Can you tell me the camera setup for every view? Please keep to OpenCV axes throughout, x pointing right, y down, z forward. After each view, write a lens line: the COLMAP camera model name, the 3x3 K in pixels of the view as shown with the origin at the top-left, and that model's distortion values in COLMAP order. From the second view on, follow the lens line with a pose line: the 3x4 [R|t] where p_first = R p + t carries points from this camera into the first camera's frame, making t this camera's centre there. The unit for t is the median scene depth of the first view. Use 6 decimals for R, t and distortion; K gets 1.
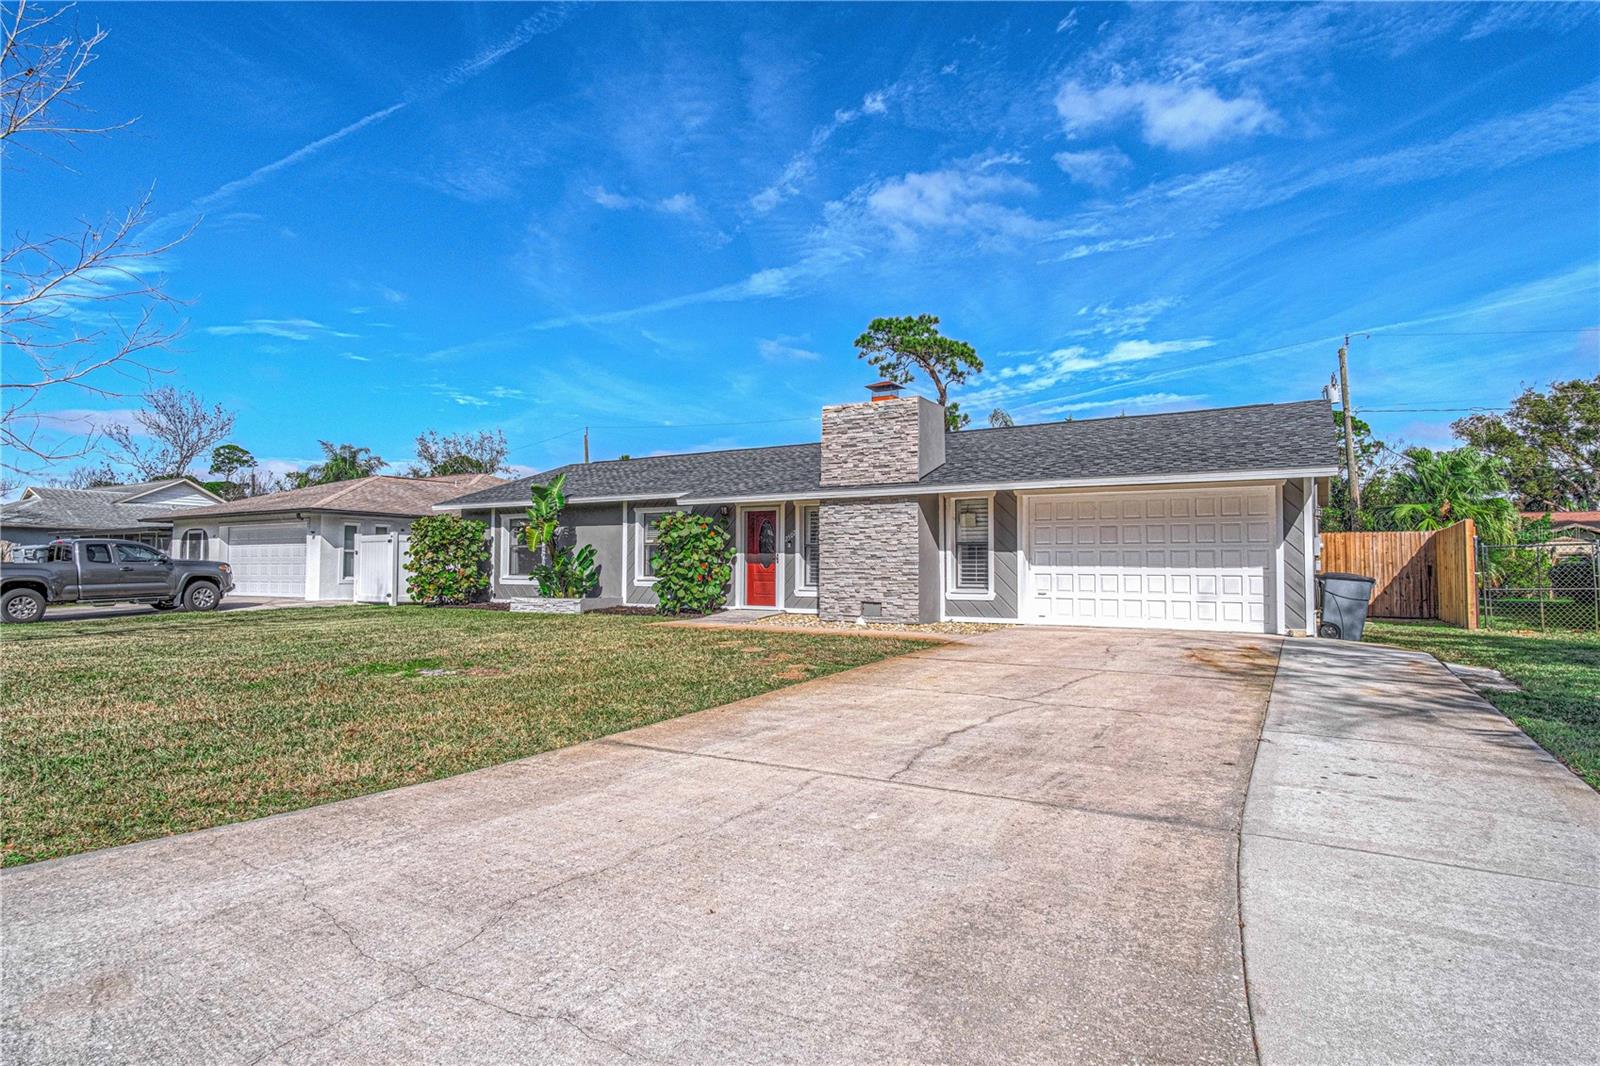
lens RADIAL K [[853.9, 0, 793.2], [0, 853.9, 551.2], [0, 0, 1]] dist [0.001903, 0.000458]
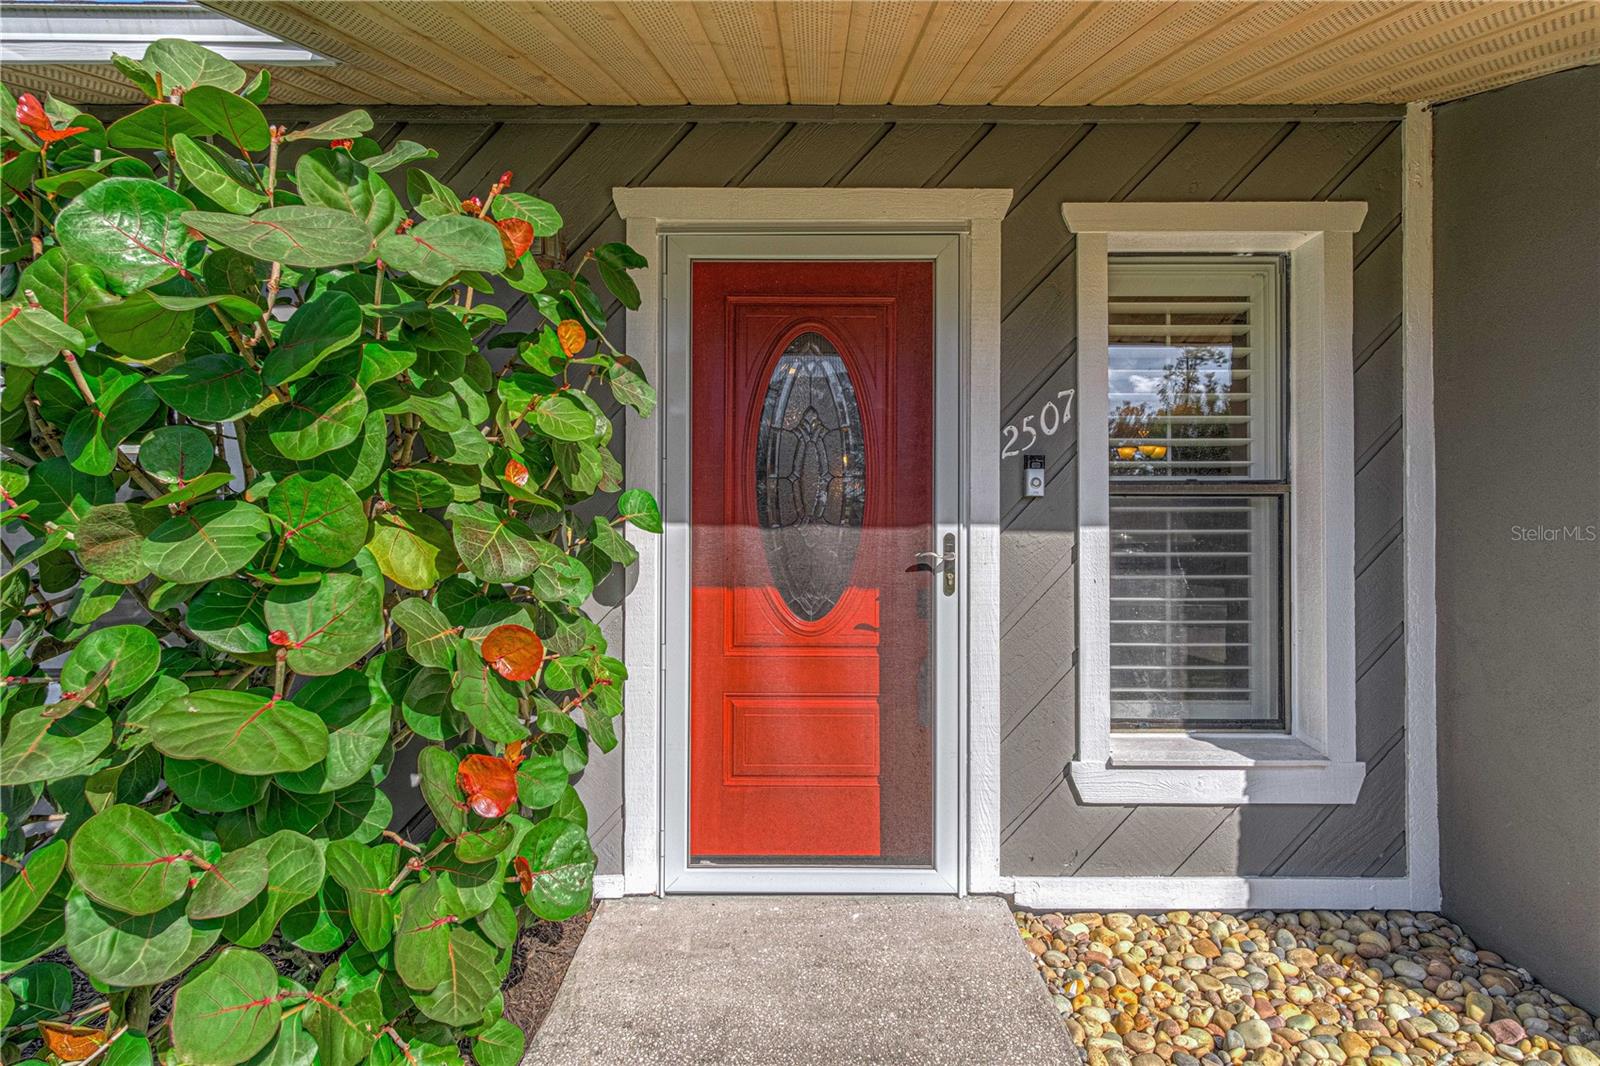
lens RADIAL K [[867.3, 0, 803.0], [0, 867.3, 537.2], [0, 0, 1]] dist [0.001562, 0.000613]
pose [[0.854570, 0.009517, 0.519250, -0.138963], [-0.012789, 0.999915, 0.002722, 0.004192], [-0.519179, -0.008967, 0.854618, 0.982718]]
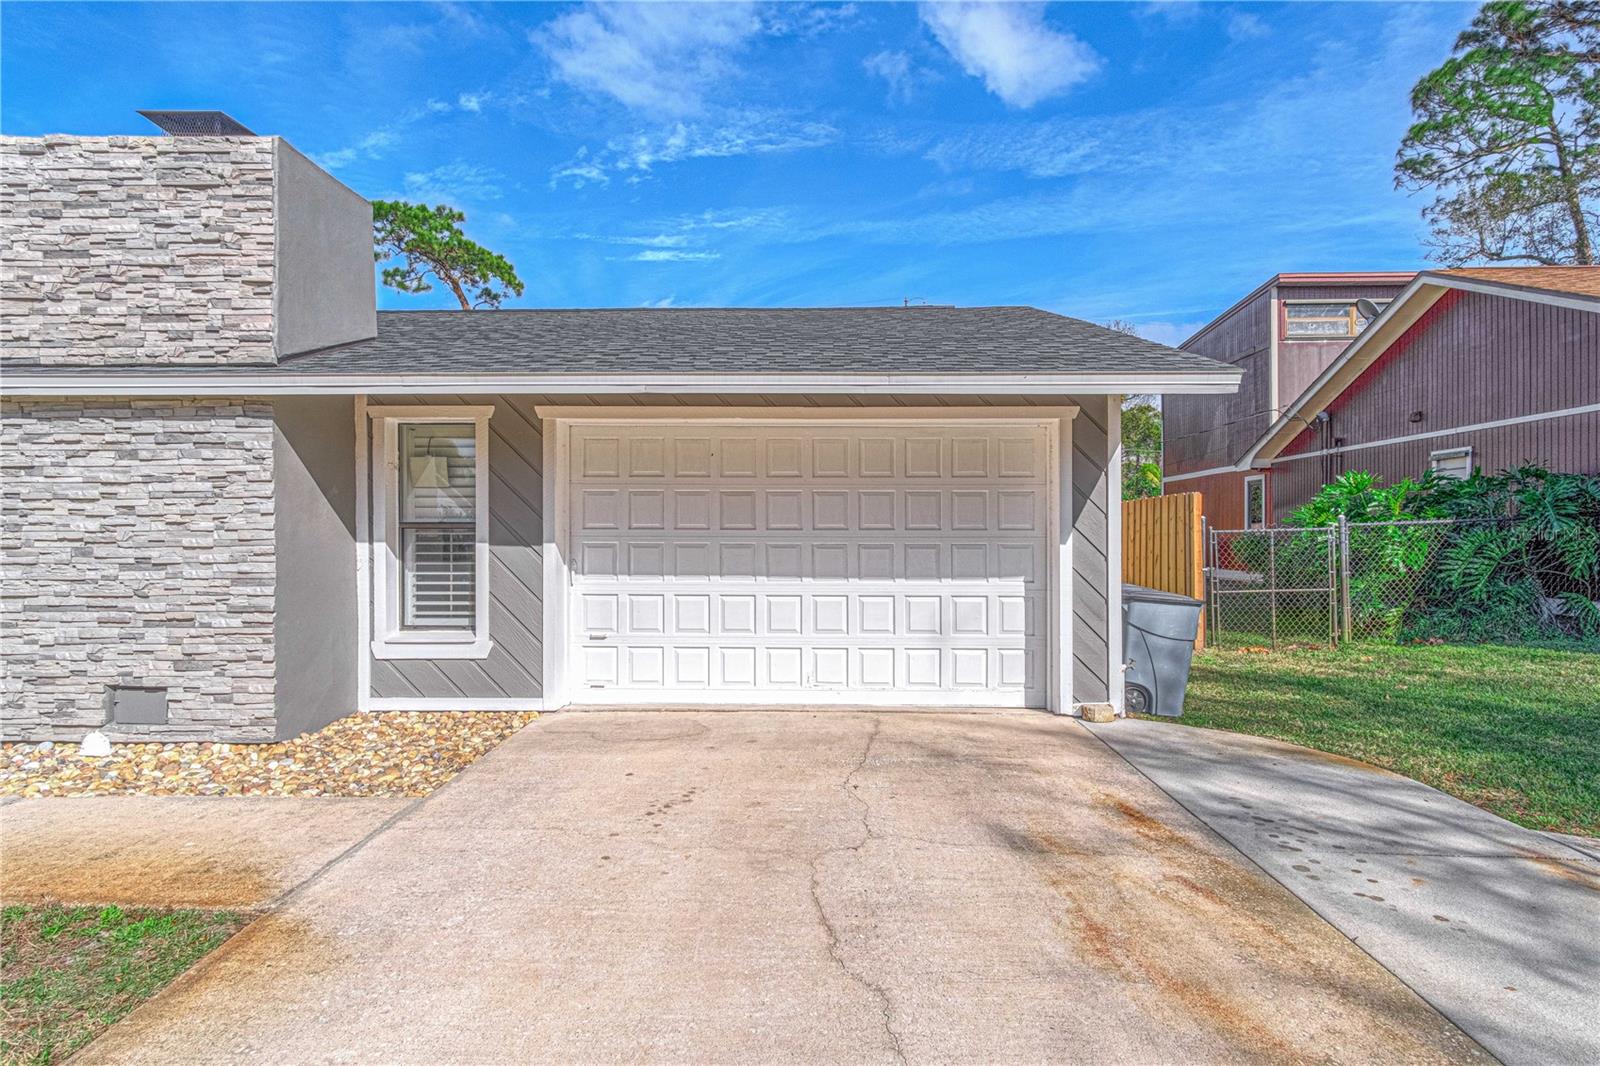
lens RADIAL K [[857.6, 0, 802.6], [0, 857.6, 529.3], [0, 0, 1]] dist [0.007458, 0.001487]
pose [[0.866998, -0.002483, 0.498306, 0.151403], [-0.007809, 0.999797, 0.018569, -0.016618], [-0.498251, -0.019990, 0.866803, 0.527089]]
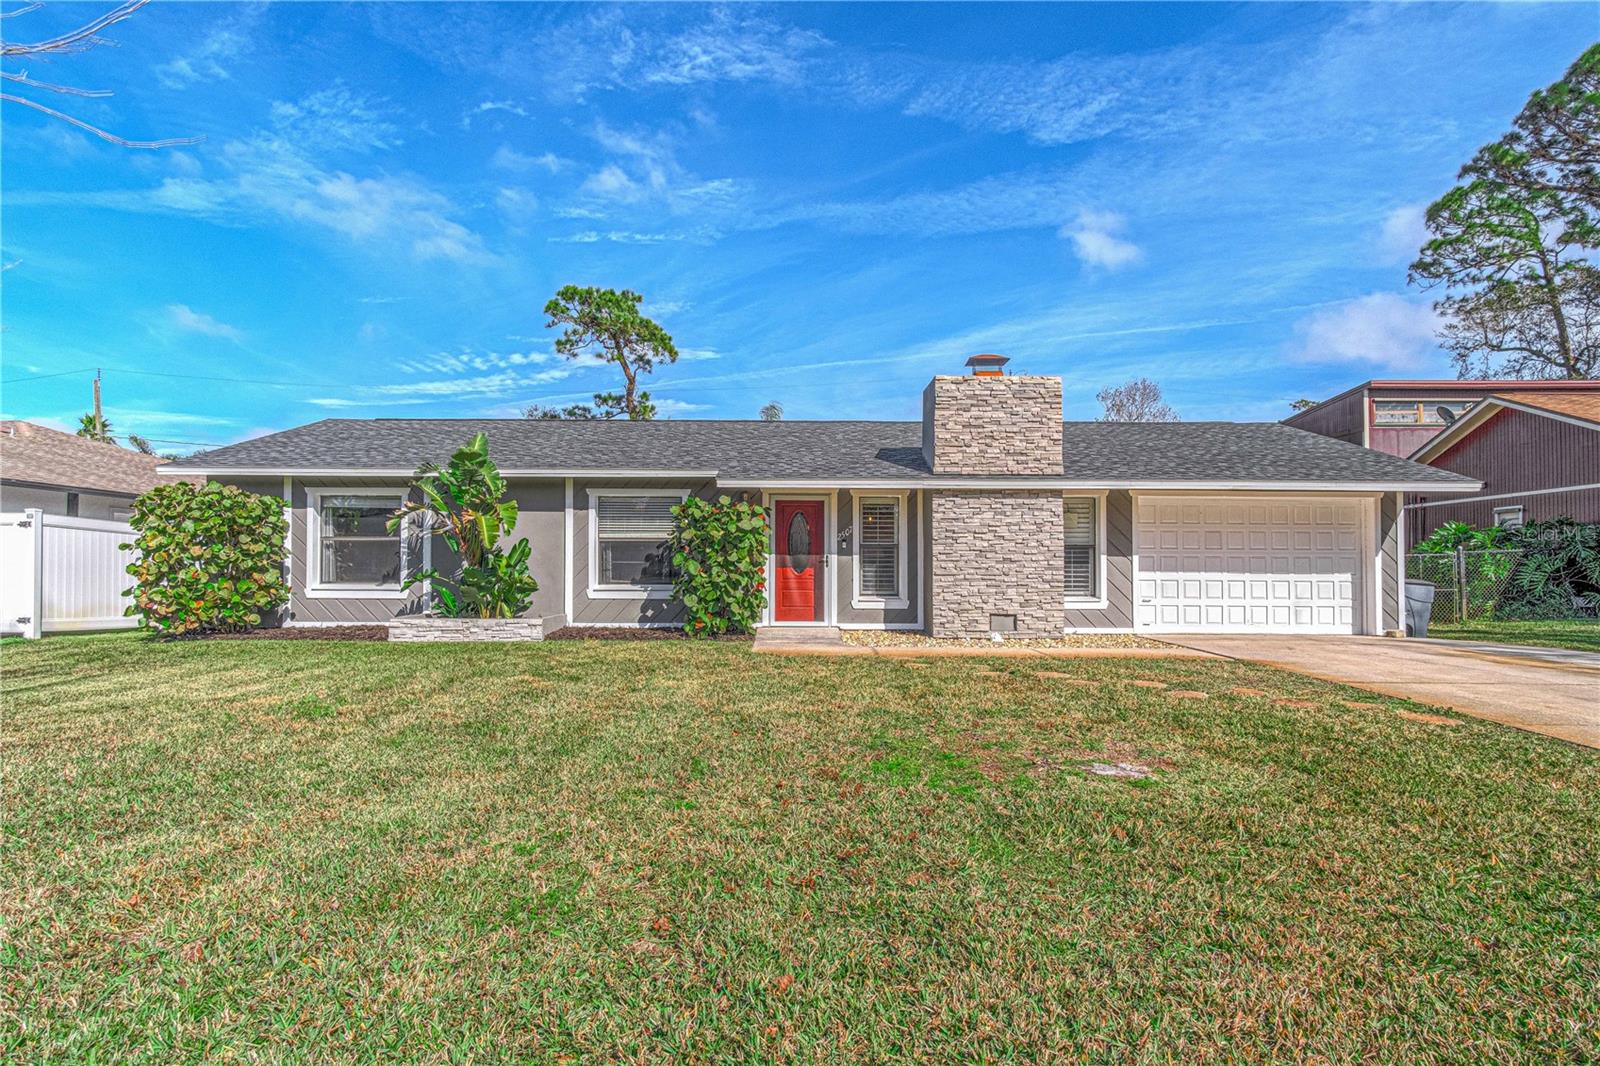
lens RADIAL K [[869.1, 0, 796.6], [0, 869.1, 554.2], [0, 0, 1]] dist [0.004403, 0.000206]
pose [[0.853074, 0.010801, 0.521678, -0.517682], [-0.012117, 0.999926, -0.000887, 0.003362], [-0.521649, -0.005565, 0.853142, 0.367337]]
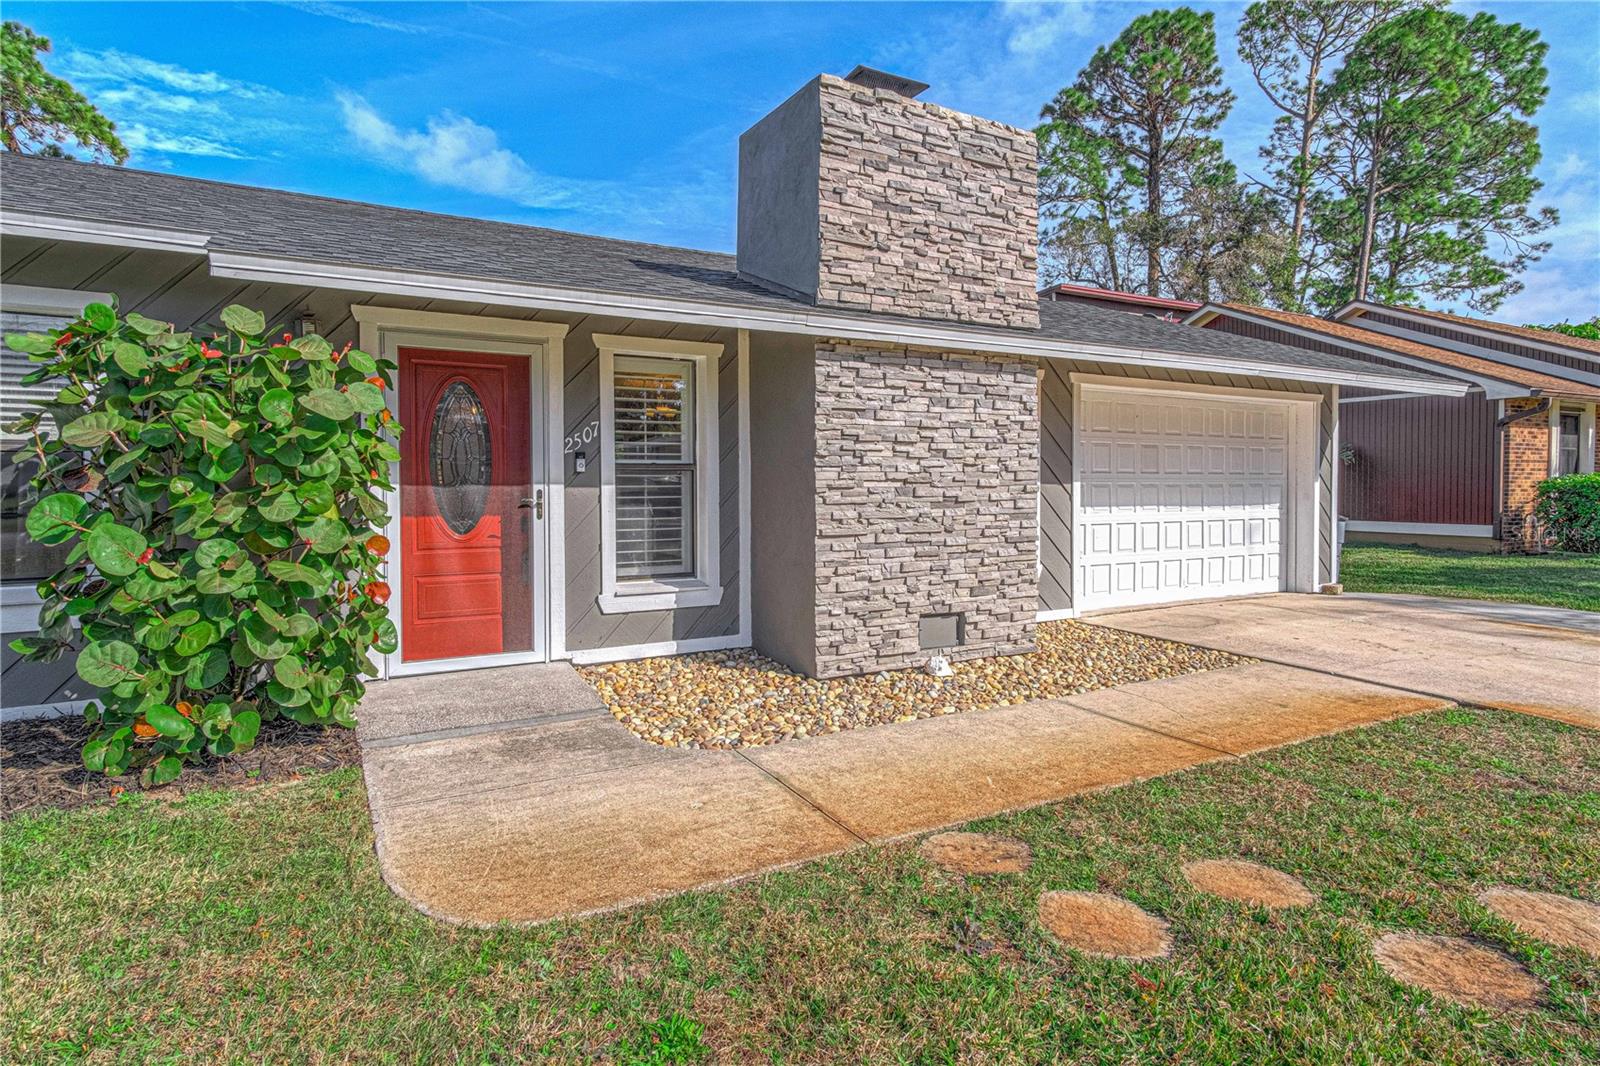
lens RADIAL K [[865.2, 0, 810.2], [0, 865.2, 501.1], [0, 0, 1]] dist [0.005627, 0.002477]
pose [[0.487939, -0.025709, 0.872499, -0.287206], [-0.017517, 0.999076, 0.039235, -0.008215], [-0.872702, -0.034428, 0.487038, 0.838119]]
